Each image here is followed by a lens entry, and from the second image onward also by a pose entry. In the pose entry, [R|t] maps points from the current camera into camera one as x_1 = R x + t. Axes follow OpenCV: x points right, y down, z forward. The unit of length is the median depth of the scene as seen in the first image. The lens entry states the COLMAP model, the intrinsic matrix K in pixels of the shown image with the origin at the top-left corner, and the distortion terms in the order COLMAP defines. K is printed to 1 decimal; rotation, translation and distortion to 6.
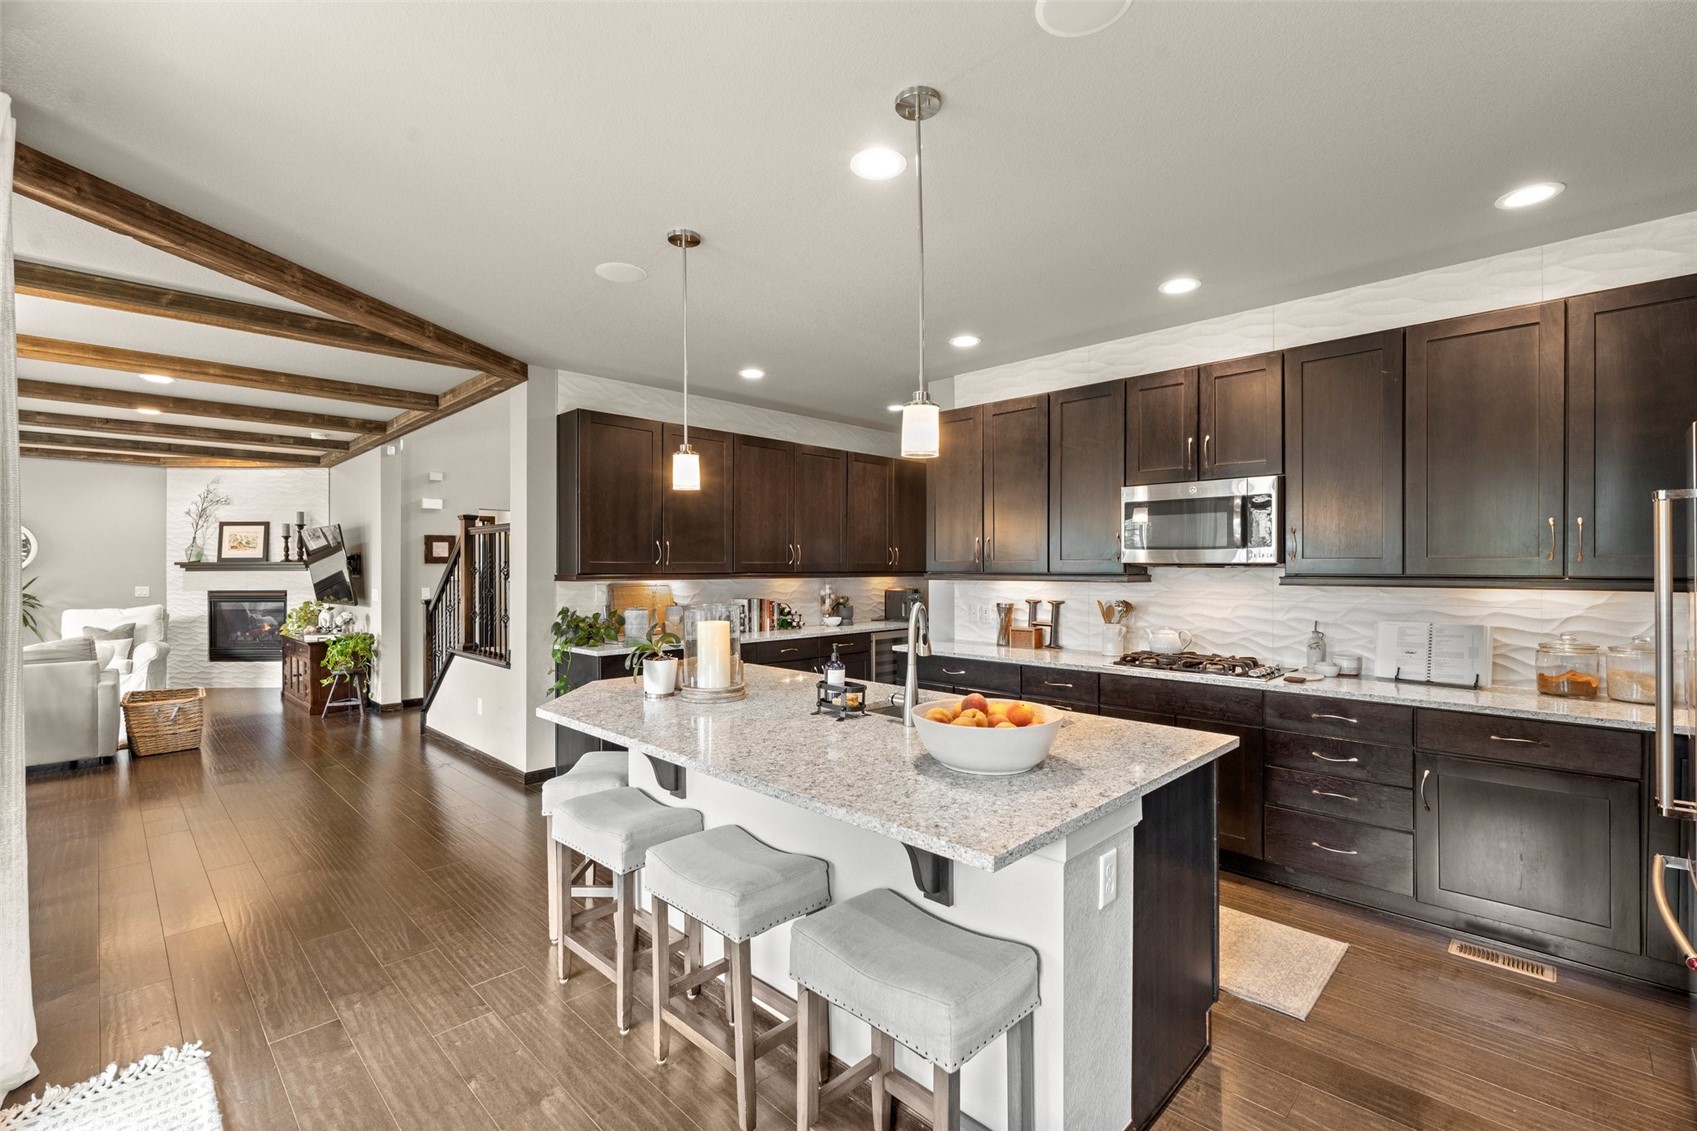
lens RADIAL K [[746.5, 0, 851.5], [0, 746.5, 571.3], [0, 0, 1]] dist [-0.008291, 0.001762]
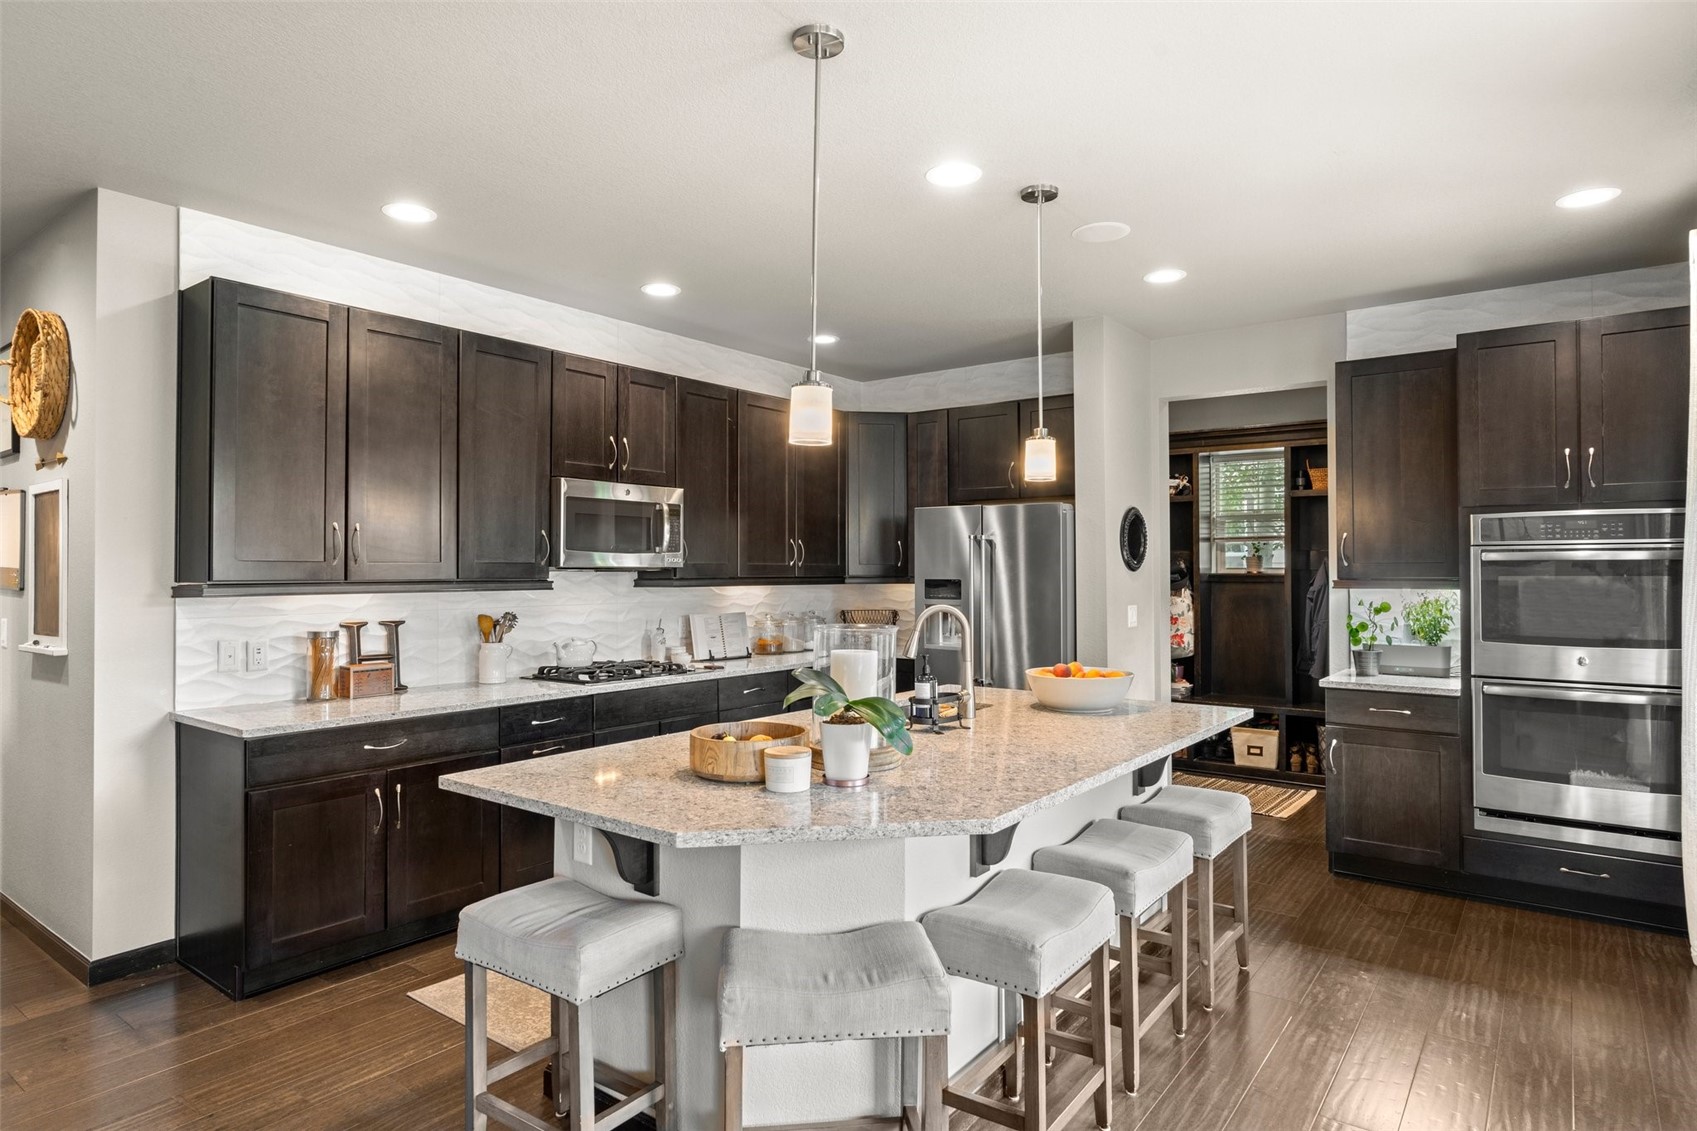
lens RADIAL K [[965.7, 0, 833.5], [0, 965.7, 553.9], [0, 0, 1]] dist [-0.001155, -0.000201]
pose [[-0.131274, 0.017538, 0.991191, -0.419152], [0.007306, 0.999833, -0.016723, -0.002485], [-0.991319, 0.005046, -0.131380, 0.453941]]
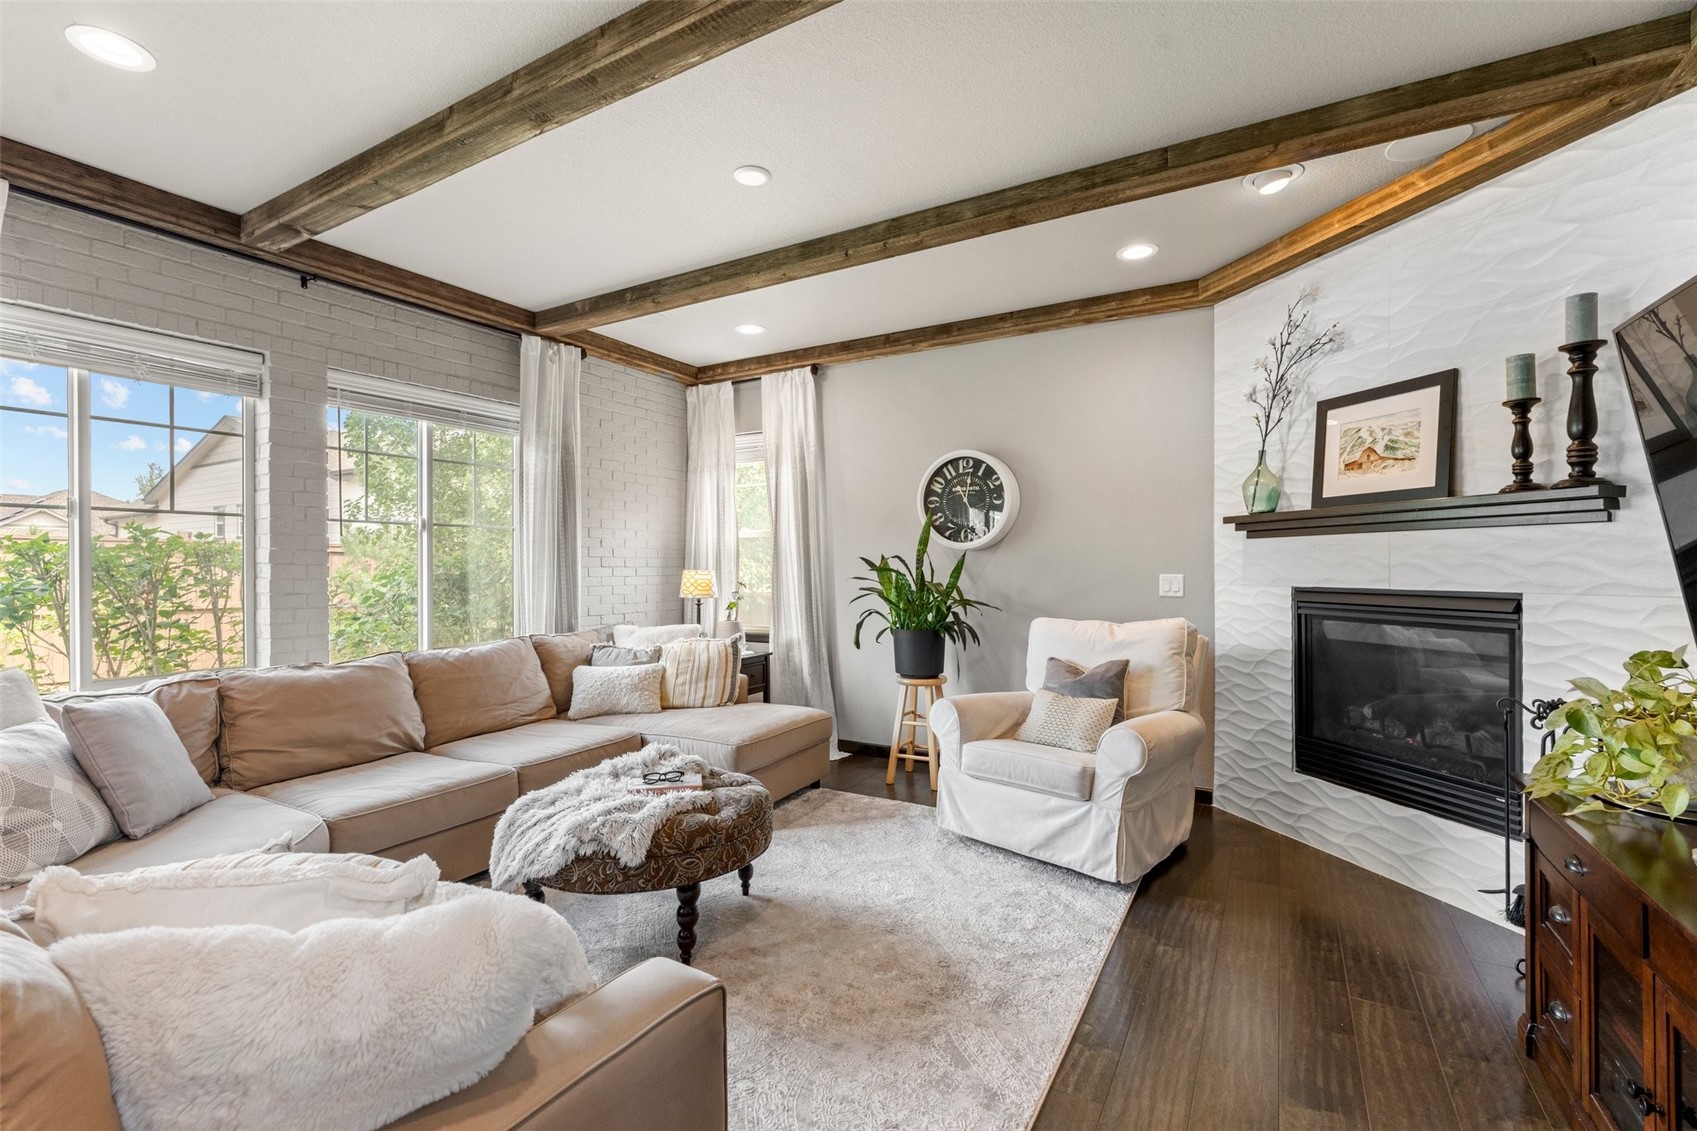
lens RADIAL K [[746.5, 0, 842.6], [0, 746.5, 561.7], [0, 0, 1]] dist [-0.008291, 0.001762]
pose [[0.241733, -0.003055, -0.970338, -0.677072], [-0.000927, 0.999994, -0.003379, 0.018299], [0.970342, 0.001716, 0.241728, 0.840407]]
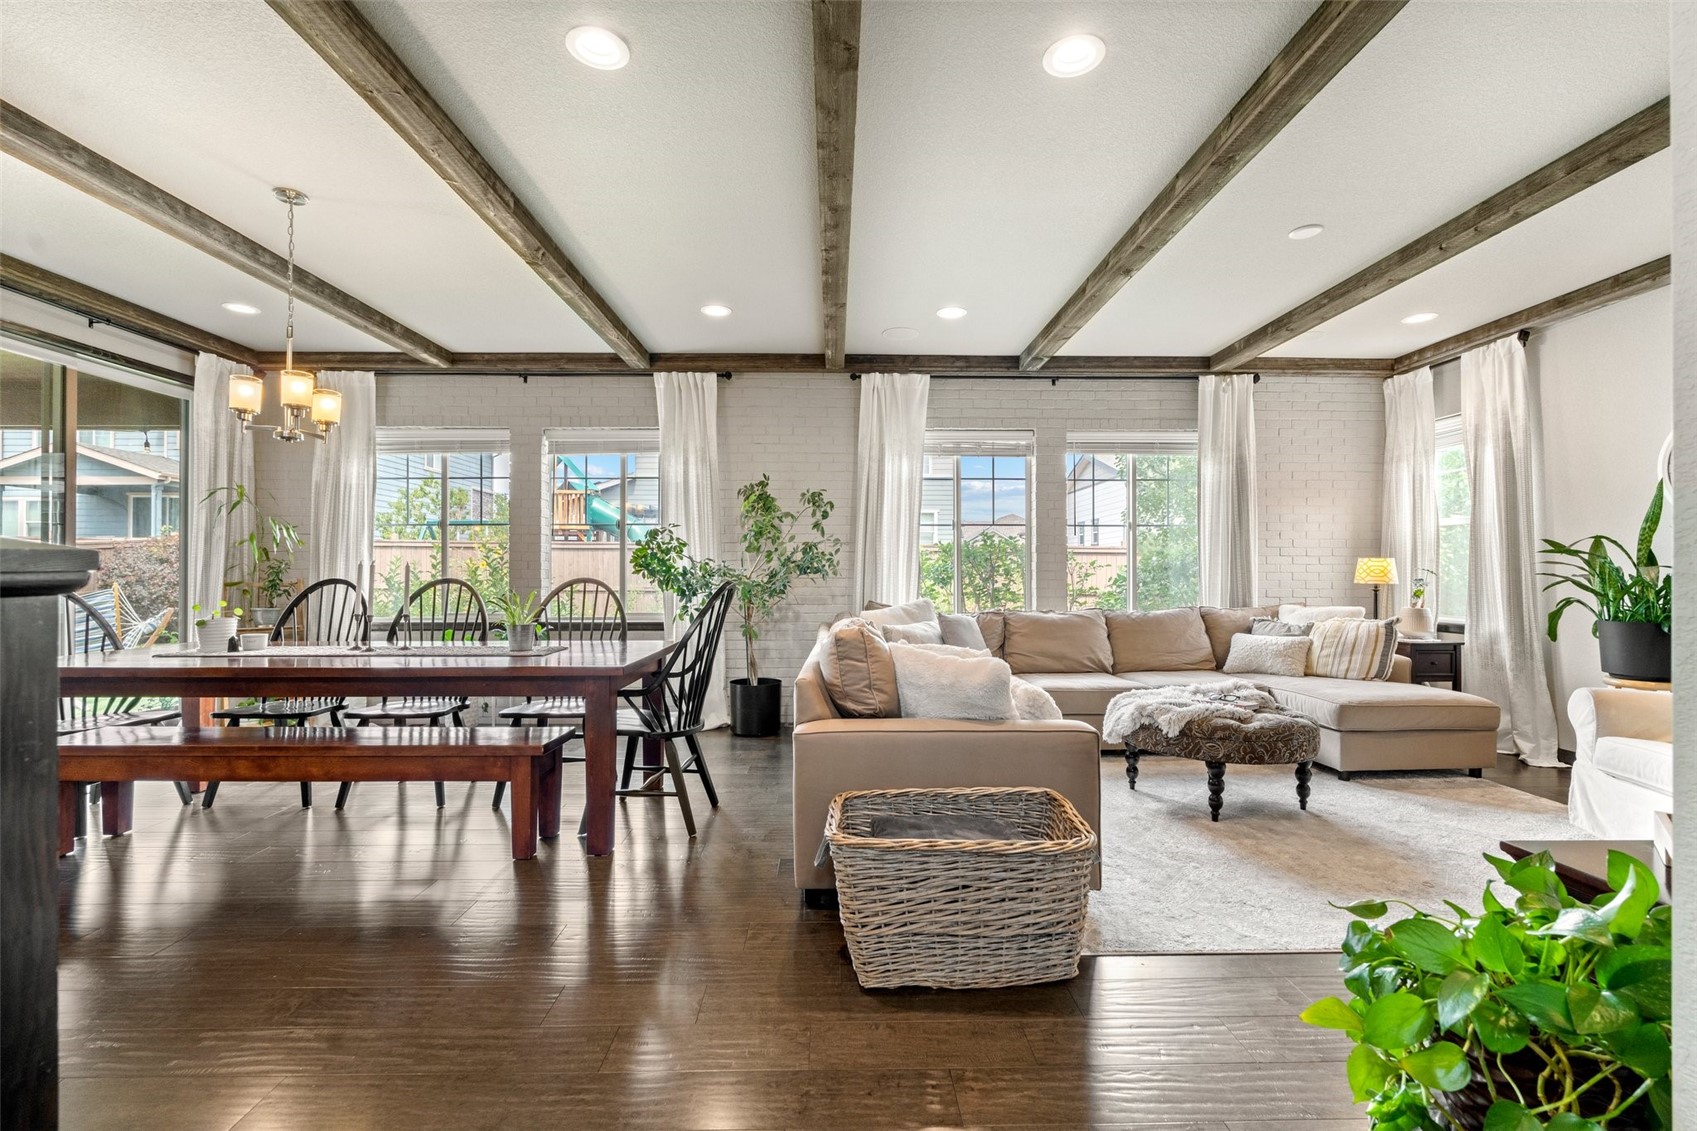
lens RADIAL K [[746.5, 0, 854.1], [0, 746.5, 565.5], [0, 0, 1]] dist [-0.008291, 0.001762]
pose [[-0.698078, -0.003587, -0.716013, -0.513410], [-0.001517, 0.999993, -0.003530, 0.034604], [0.716020, -0.001378, -0.698078, 1.017339]]
